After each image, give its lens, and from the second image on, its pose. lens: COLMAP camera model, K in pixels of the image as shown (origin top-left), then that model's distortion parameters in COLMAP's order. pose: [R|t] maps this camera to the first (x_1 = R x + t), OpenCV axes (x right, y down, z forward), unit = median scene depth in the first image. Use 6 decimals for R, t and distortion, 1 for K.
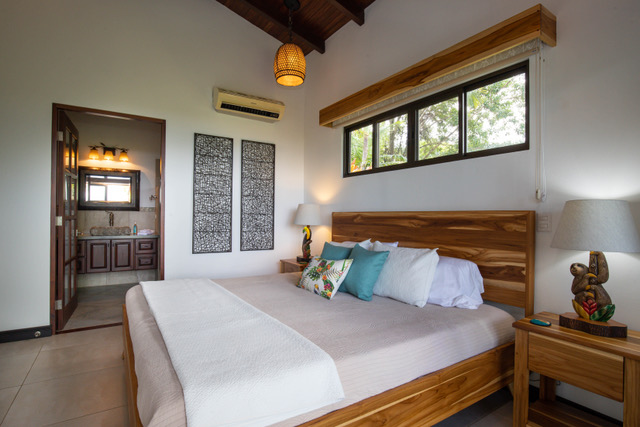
lens RADIAL K [[324.8, 0, 320.0], [0, 324.8, 213.5], [0, 0, 1]] dist [-0.000294, -0.000024]
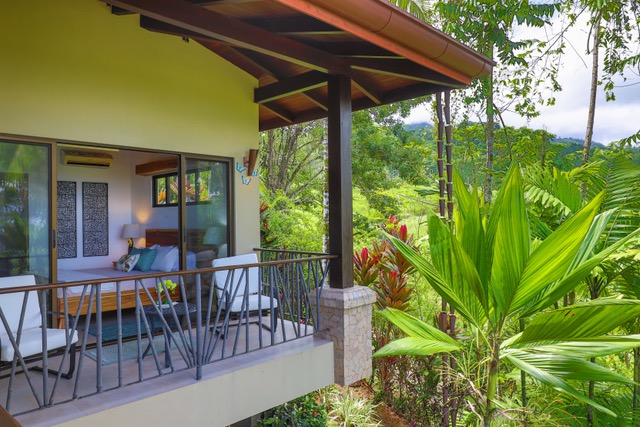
lens RADIAL K [[454.6, 0, 320.0], [0, 454.6, 213.5], [0, 0, 1]] dist [0.003317, 0.000829]
pose [[0.972290, -0.021303, 0.232805, 0.335694], [0.022109, 0.999755, -0.000852, -0.058178], [-0.232730, 0.005976, 0.972523, -1.306823]]
